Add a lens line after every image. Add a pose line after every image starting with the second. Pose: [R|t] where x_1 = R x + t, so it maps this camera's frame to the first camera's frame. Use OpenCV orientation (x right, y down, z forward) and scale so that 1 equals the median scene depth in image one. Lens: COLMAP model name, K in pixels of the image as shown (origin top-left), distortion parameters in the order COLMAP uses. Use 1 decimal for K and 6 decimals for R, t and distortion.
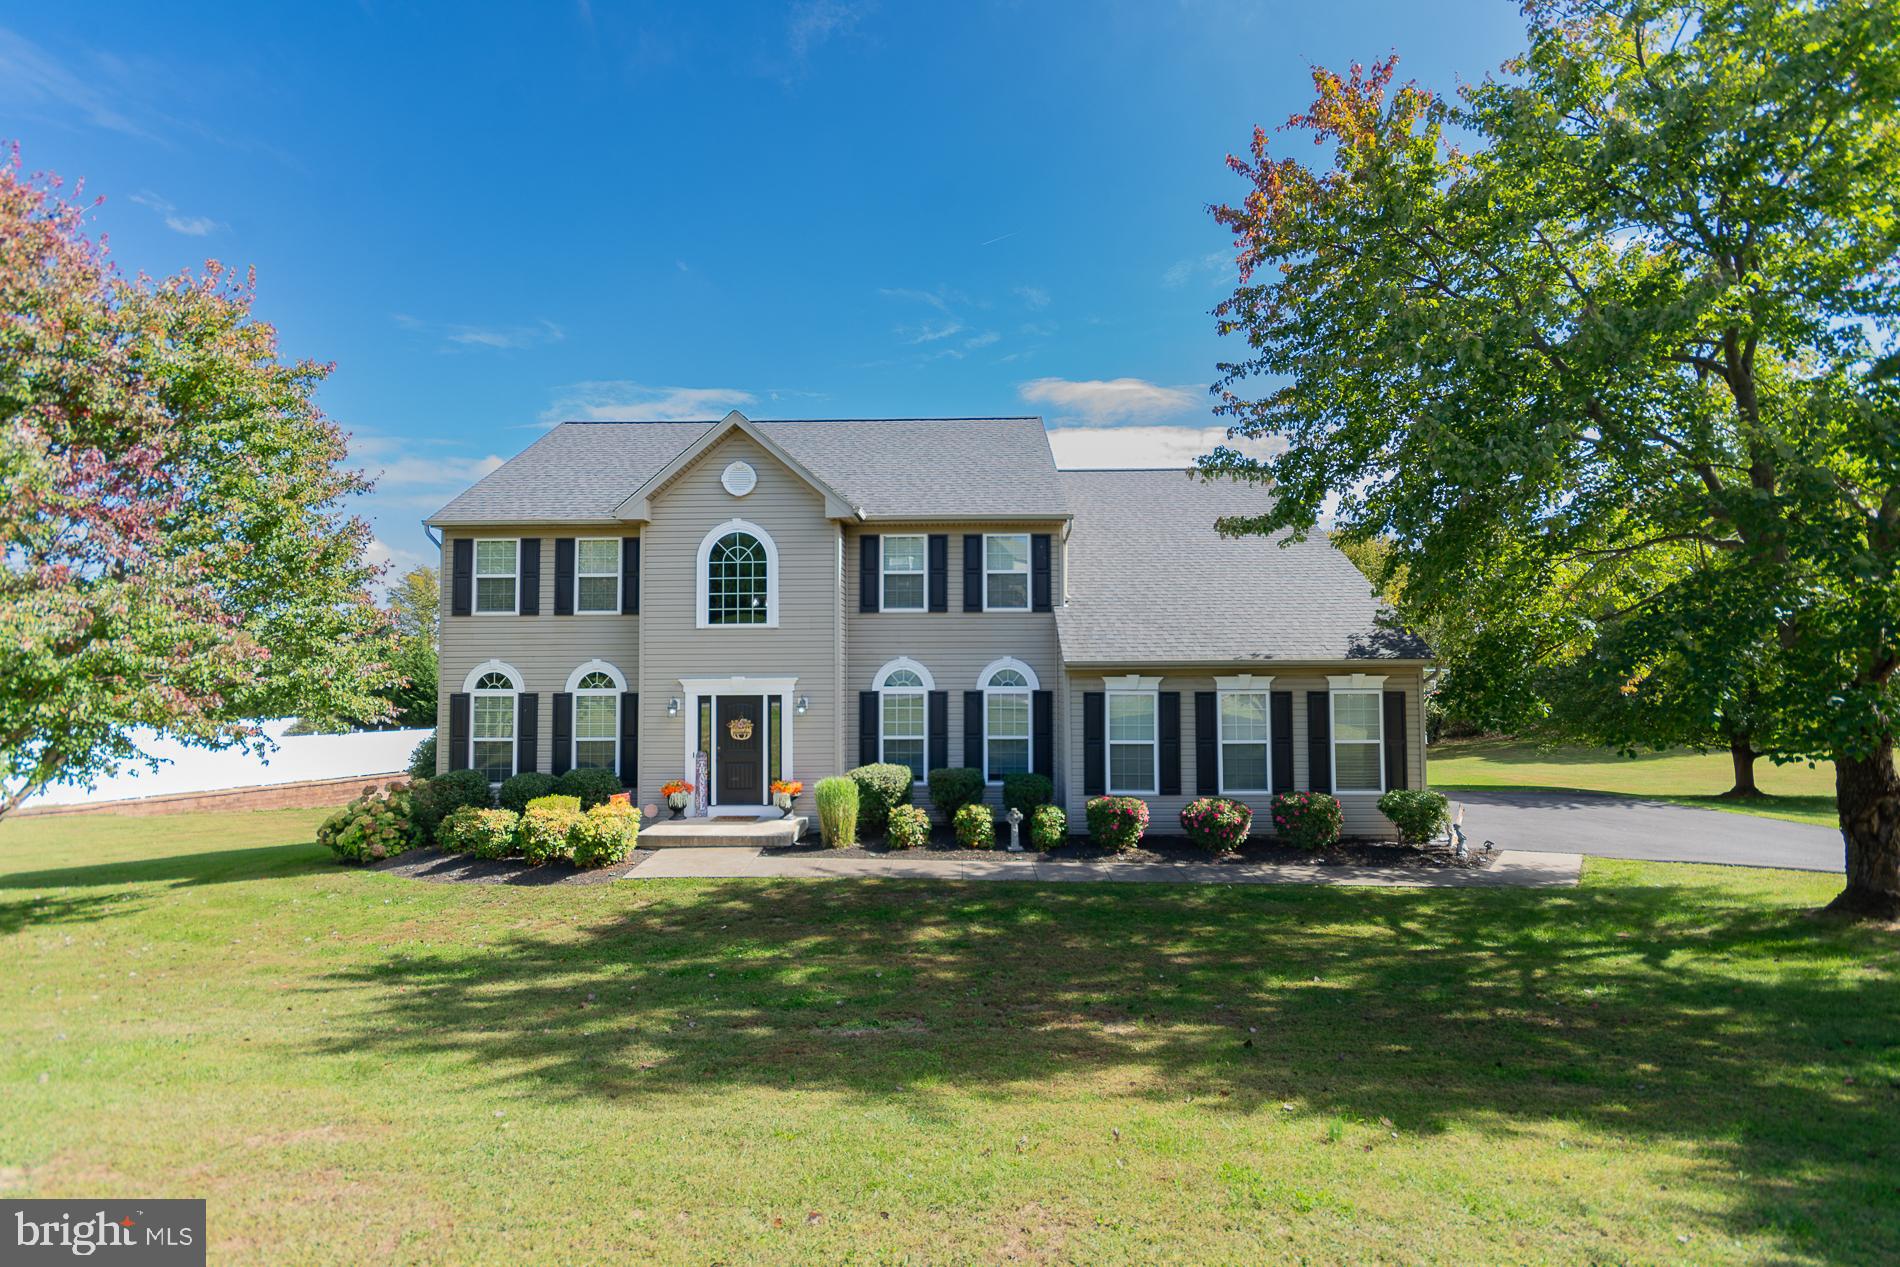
lens RADIAL K [[843.4, 0, 953.1], [0, 843.4, 641.0], [0, 0, 1]] dist [0.014166, -0.003722]
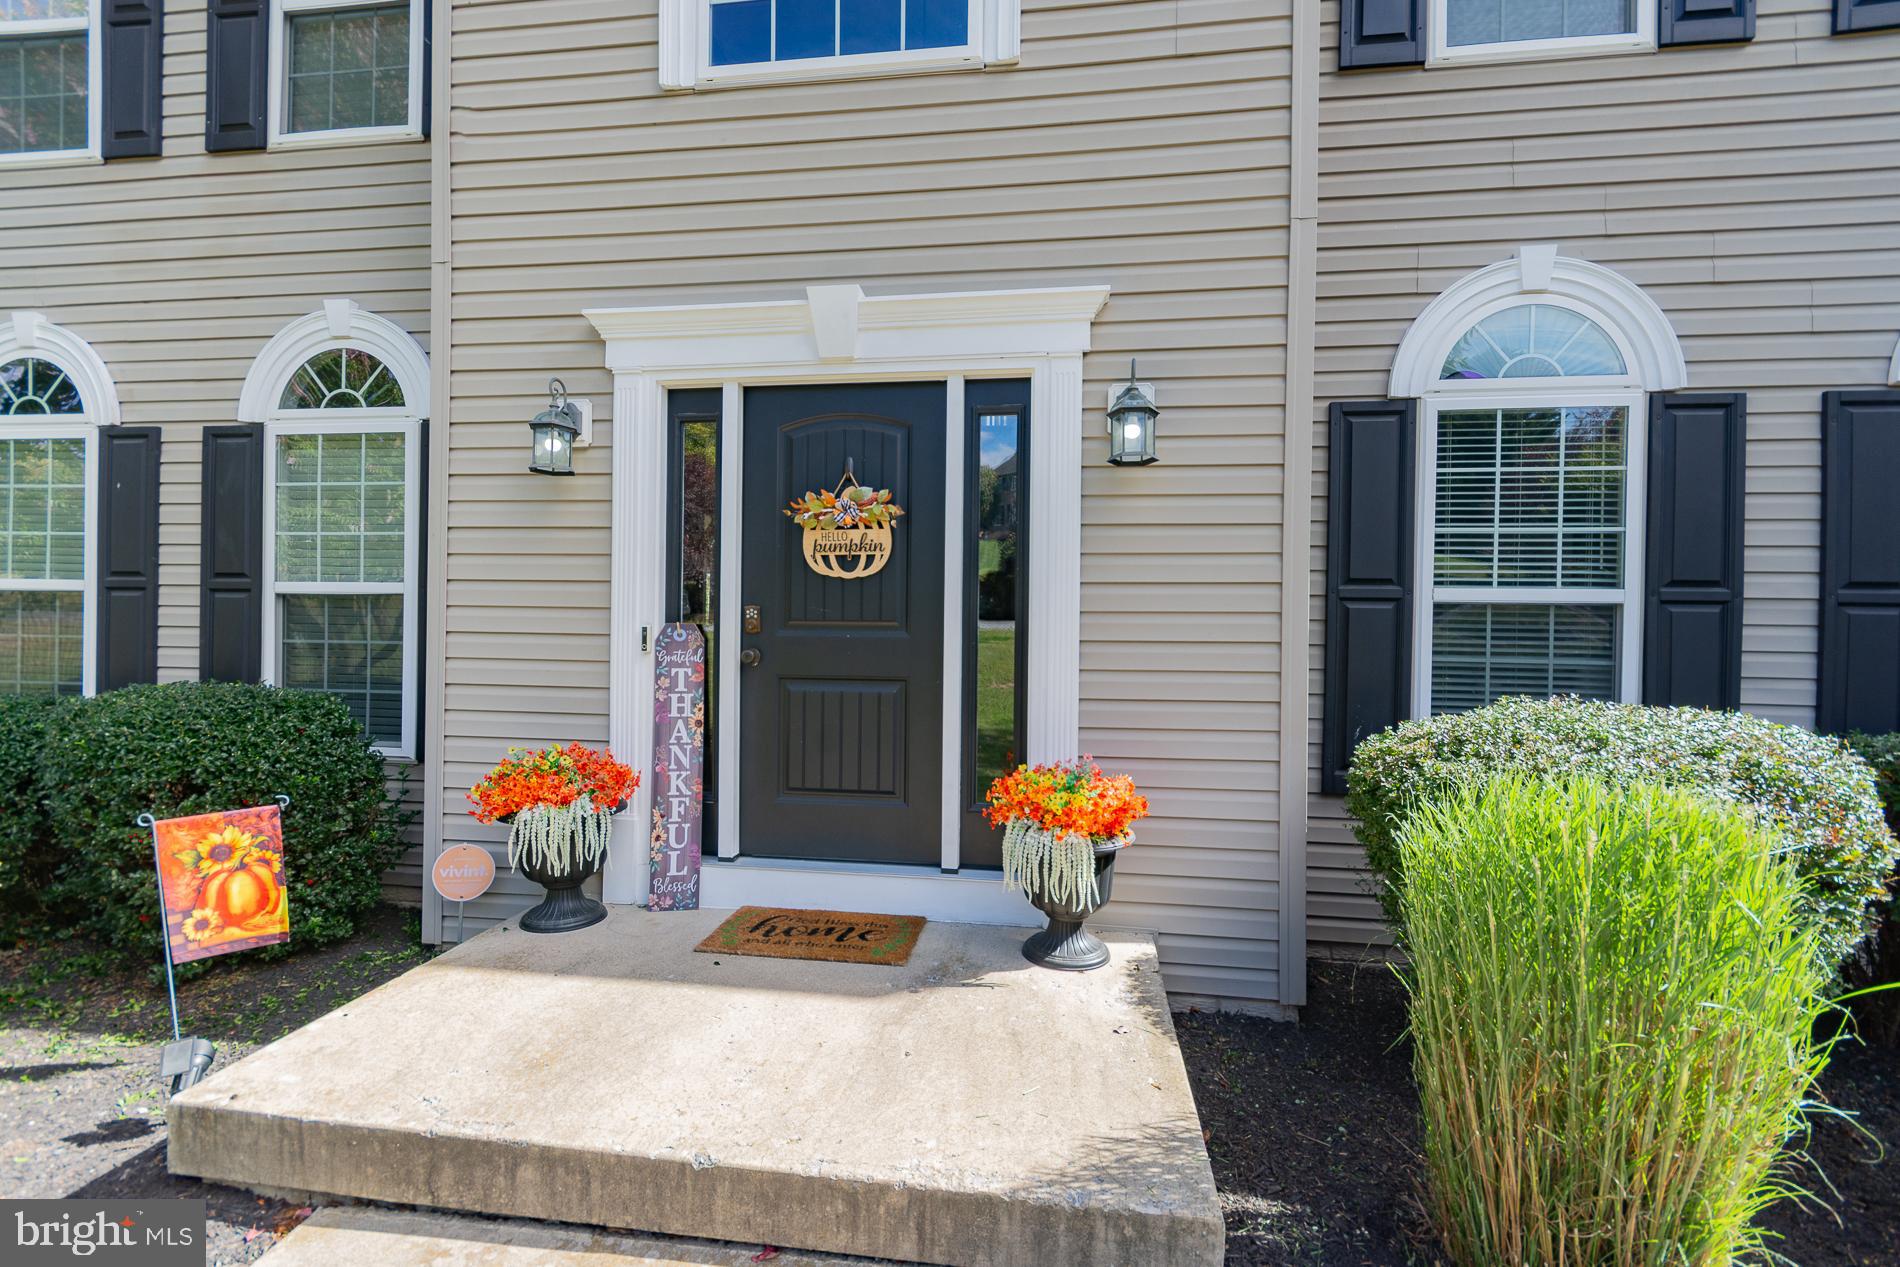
lens RADIAL K [[843.4, 0, 941.8], [0, 843.4, 636.8], [0, 0, 1]] dist [0.014166, -0.003722]
pose [[0.992708, 0.020065, -0.118862, -0.200583], [-0.015391, 0.999077, 0.040111, 0.124691], [0.119558, -0.037989, 0.992100, 0.785916]]
